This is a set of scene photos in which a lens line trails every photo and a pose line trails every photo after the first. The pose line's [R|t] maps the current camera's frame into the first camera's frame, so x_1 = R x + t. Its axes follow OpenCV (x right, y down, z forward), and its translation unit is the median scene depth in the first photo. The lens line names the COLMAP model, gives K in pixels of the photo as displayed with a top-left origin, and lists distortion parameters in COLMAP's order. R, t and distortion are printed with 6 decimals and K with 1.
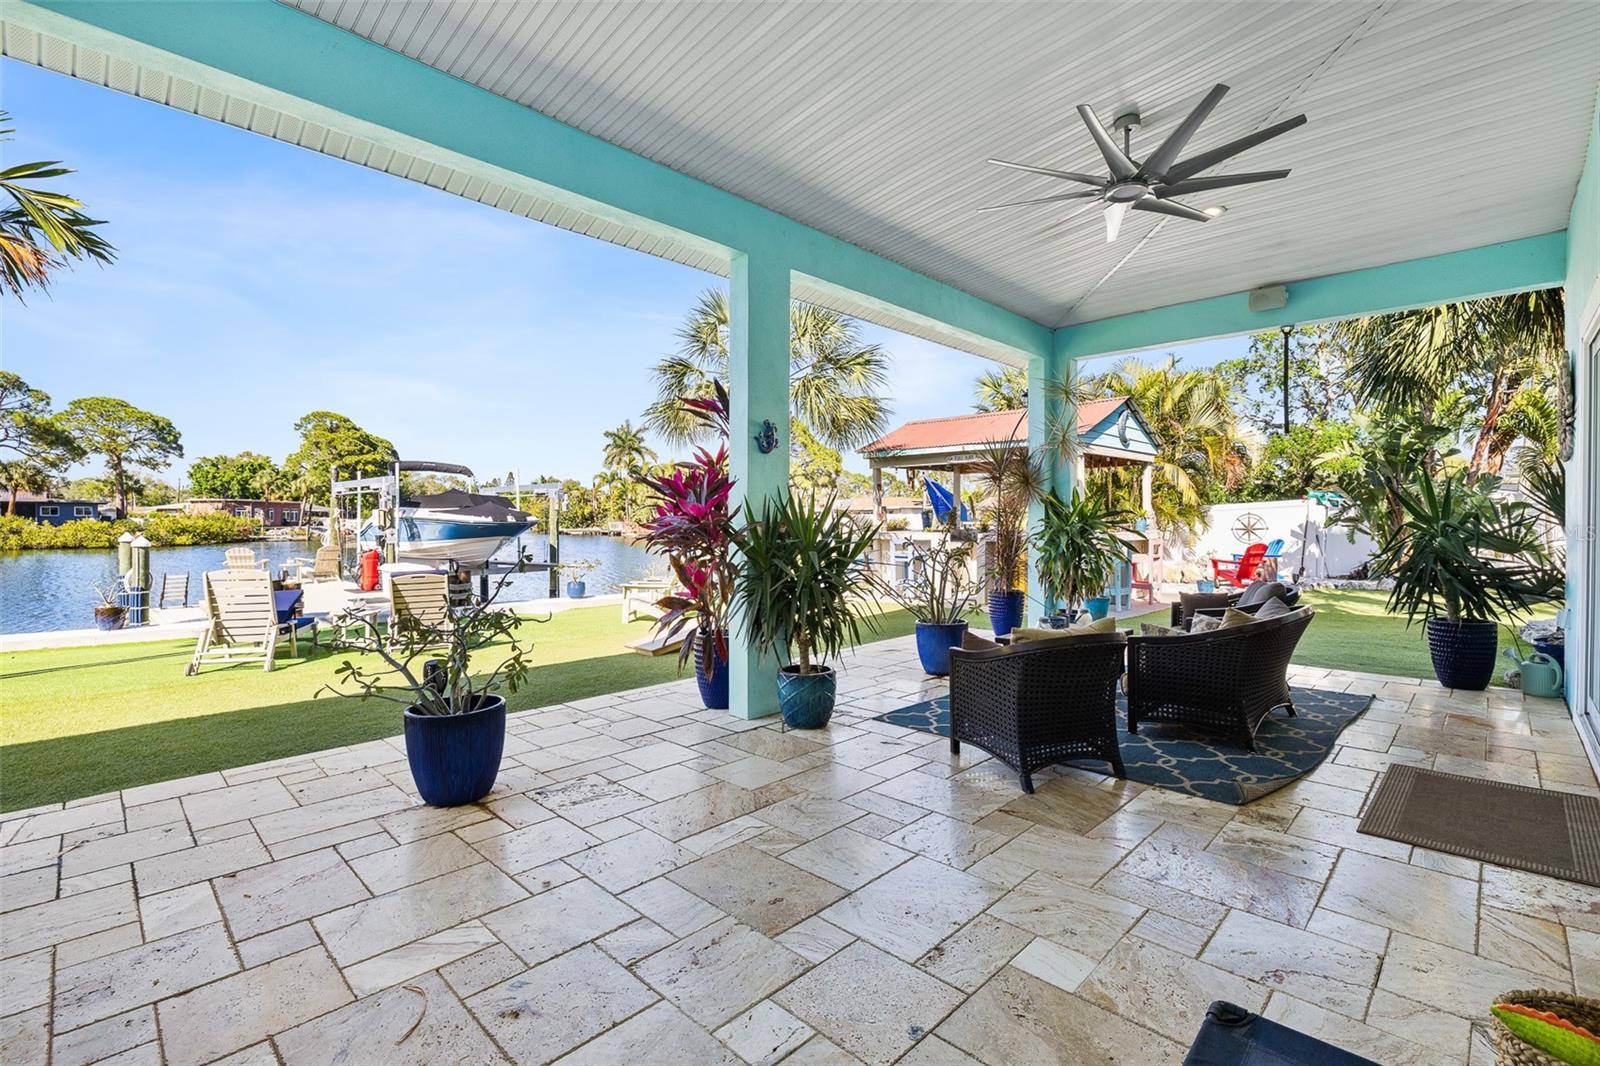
lens RADIAL K [[711.2, 0, 803.0], [0, 711.2, 524.8], [0, 0, 1]] dist [-0.006626, 0.000263]
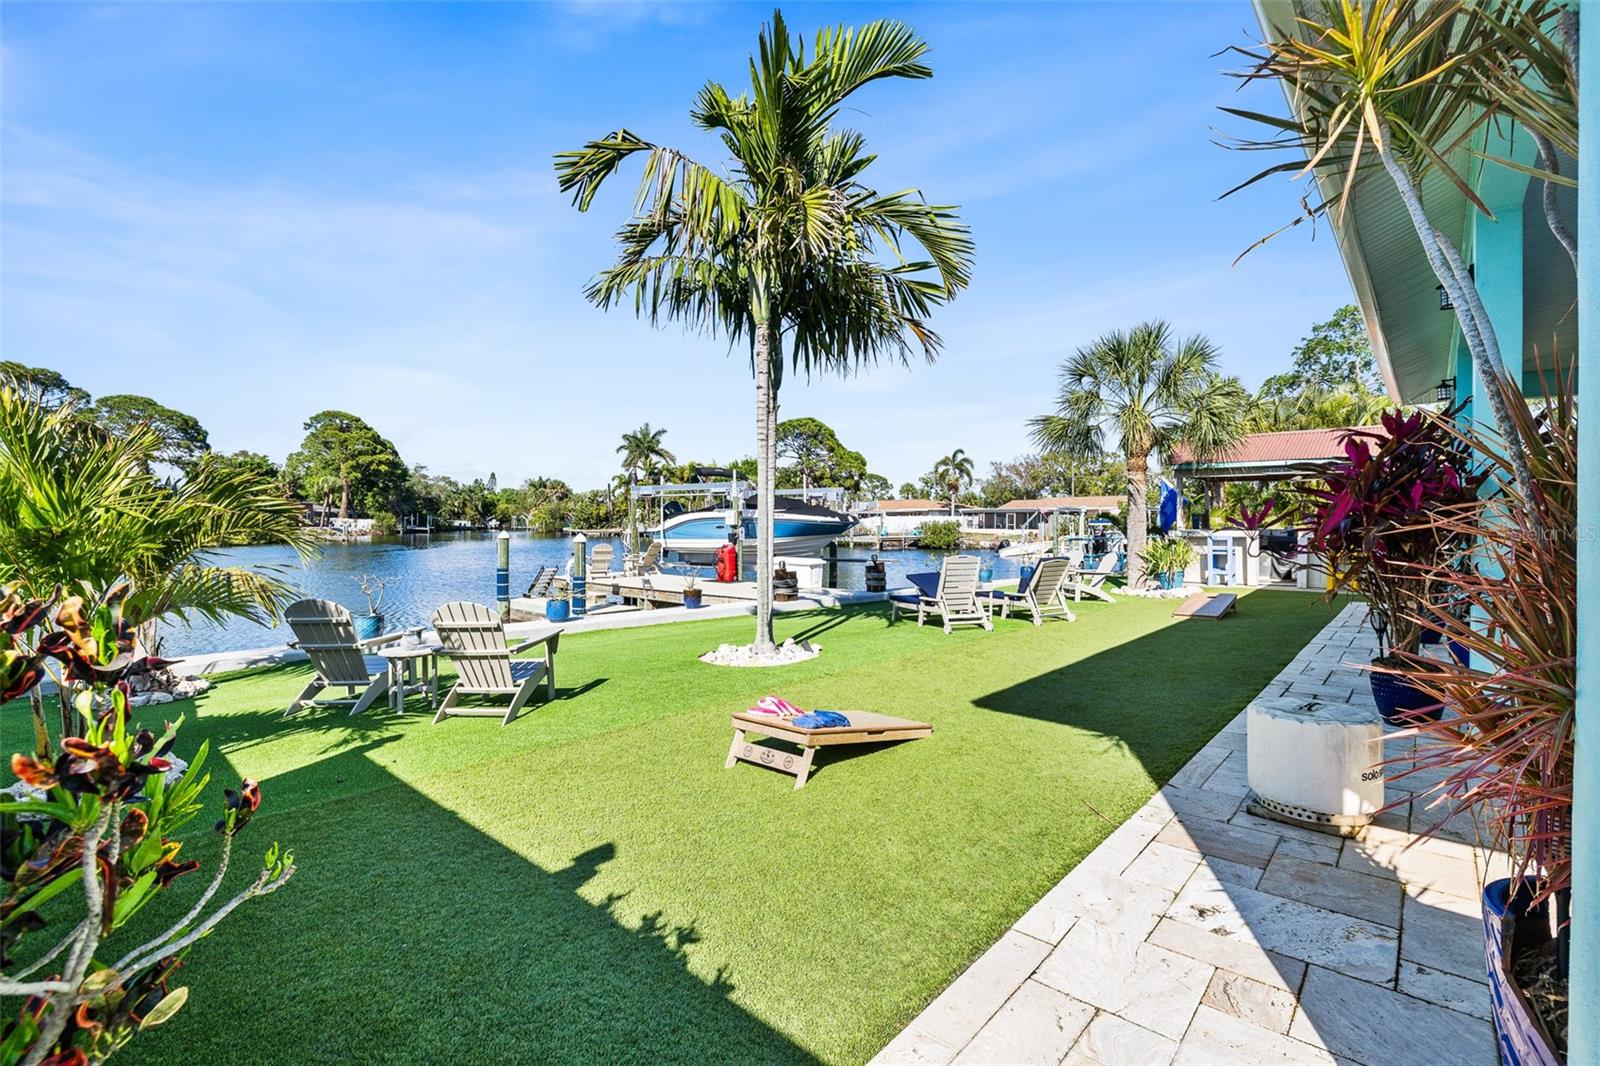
lens RADIAL K [[711.3, 0, 801.8], [0, 711.3, 532.5], [0, 0, 1]] dist [-0.004328, 0.000226]
pose [[0.998926, 0.001403, 0.046308, -0.114949], [-0.001791, 0.999964, 0.008320, 0.000801], [-0.046294, -0.008394, 0.998893, -0.033251]]
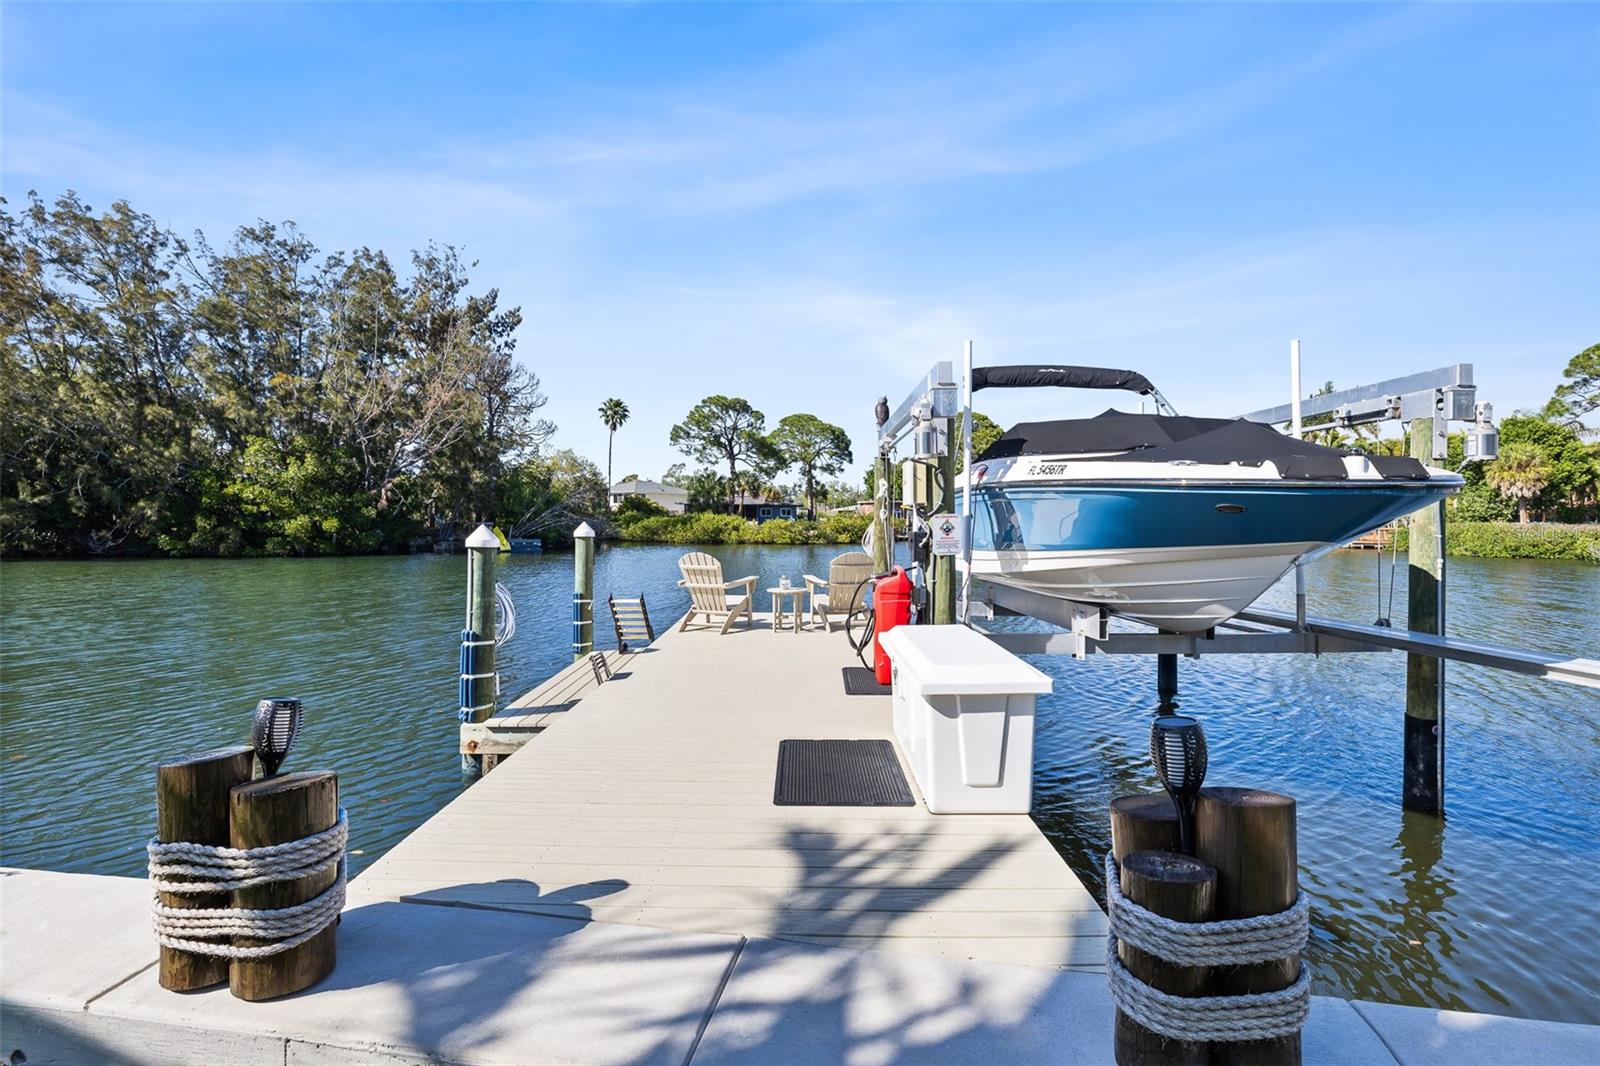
lens RADIAL K [[776.4, 0, 798.1], [0, 776.4, 517.1], [0, 0, 1]] dist [-0.000593, -0.000425]
pose [[0.685315, -0.000869, -0.728246, -0.073051], [-0.010126, 0.999891, -0.010721, 0.002591], [0.728176, 0.014721, 0.685232, 0.143115]]
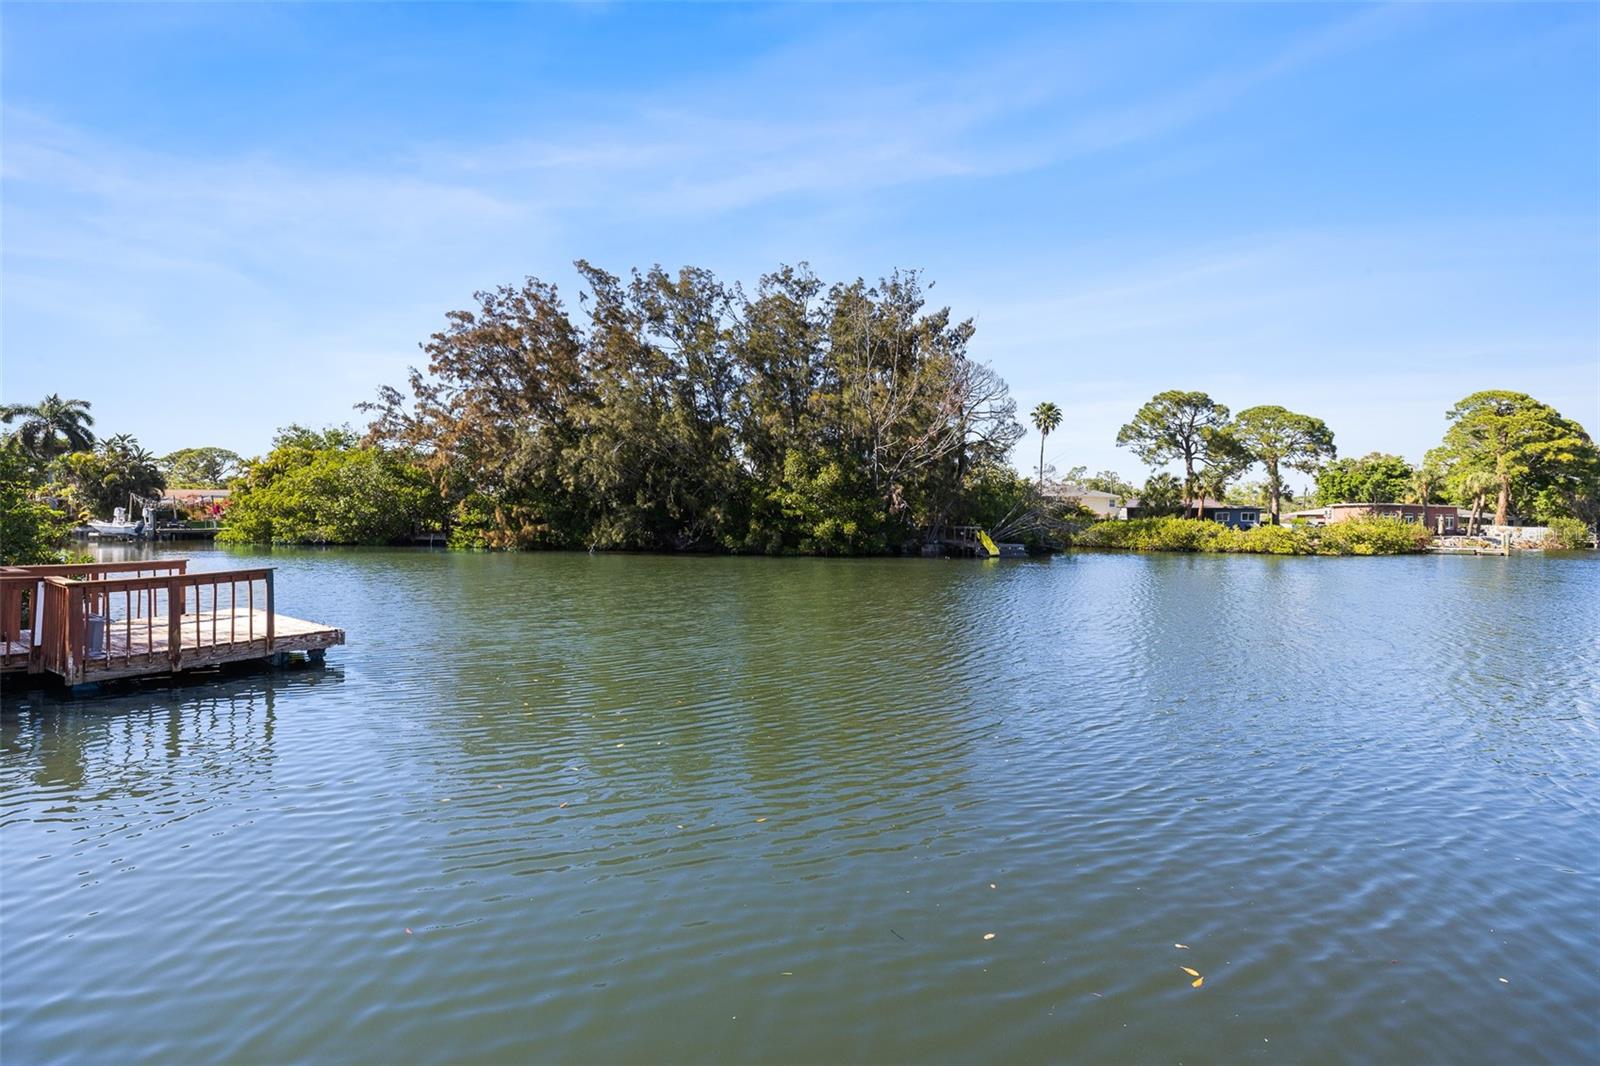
lens RADIAL K [[717.2, 0, 801.2], [0, 717.2, 514.3], [0, 0, 1]] dist [-0.005001, 0.000760]
pose [[0.268187, -0.004150, -0.963358, -0.189520], [-0.020002, 0.999751, -0.009875, 0.000950], [0.963159, 0.021917, 0.268038, 0.086601]]
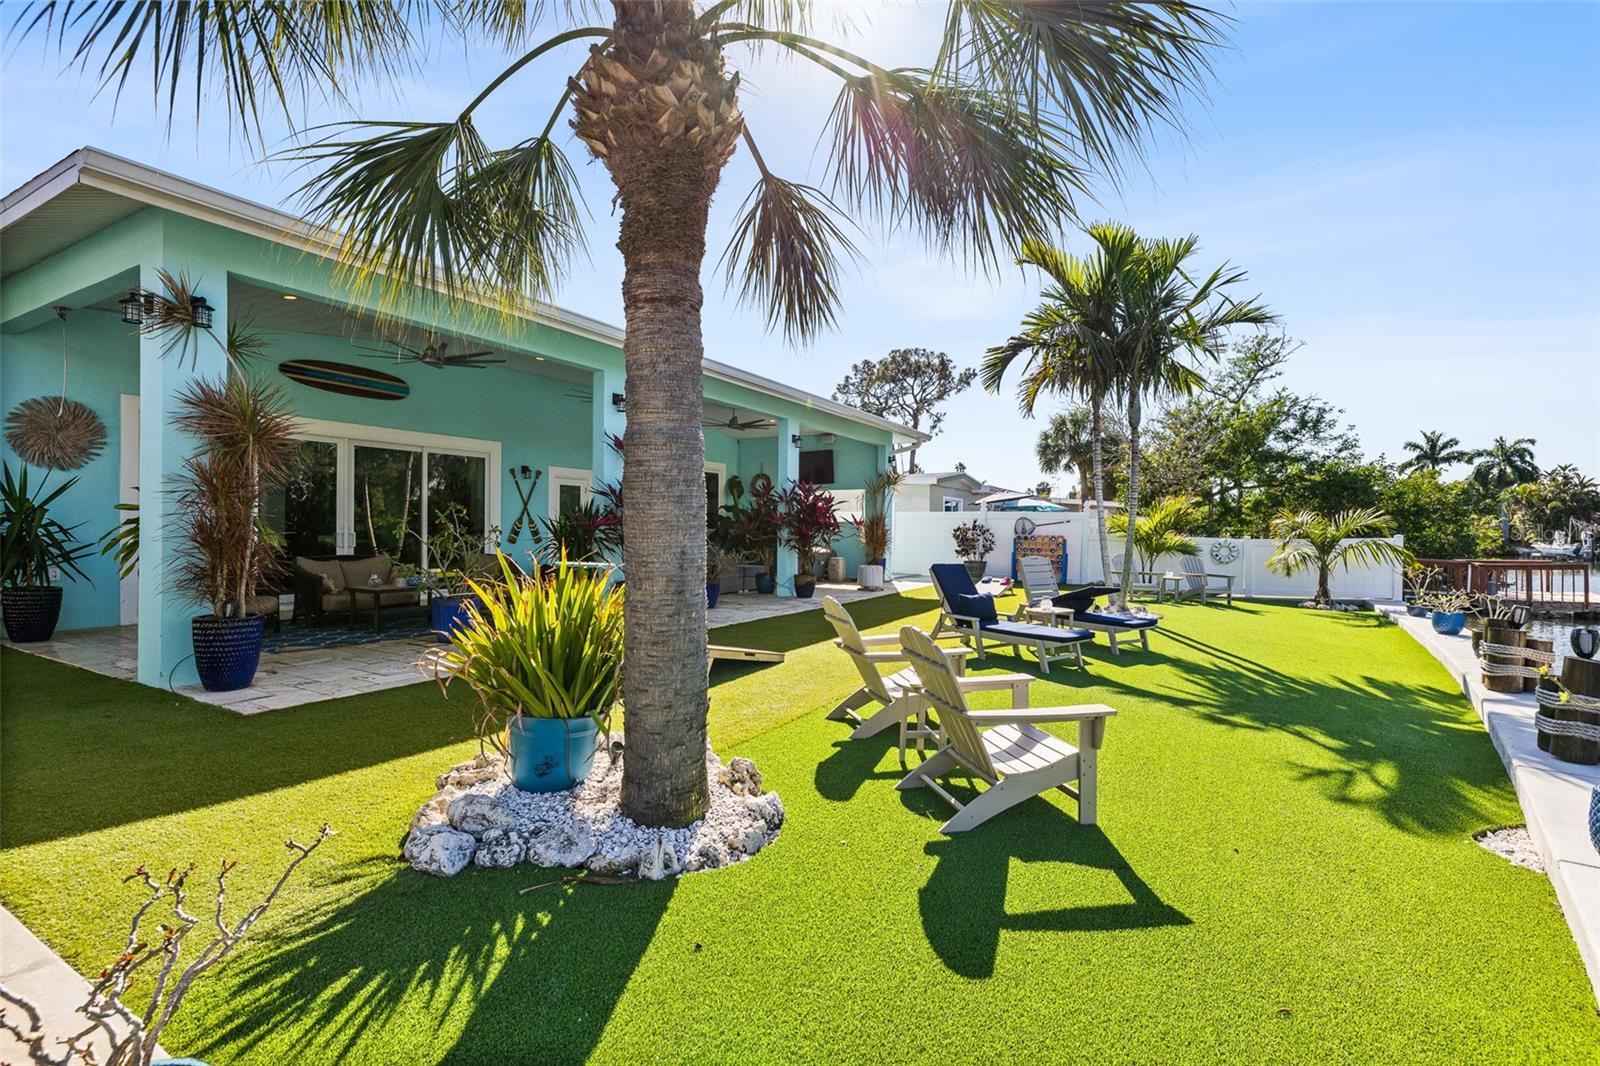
lens RADIAL K [[733.6, 0, 800.9], [0, 733.6, 496.4], [0, 0, 1]] dist [-0.003165, -0.000594]
pose [[-0.967118, -0.019029, -0.253613, -0.004945], [-0.009798, 0.999244, -0.037613, 0.000735], [0.254138, -0.033892, -0.966574, 0.213439]]
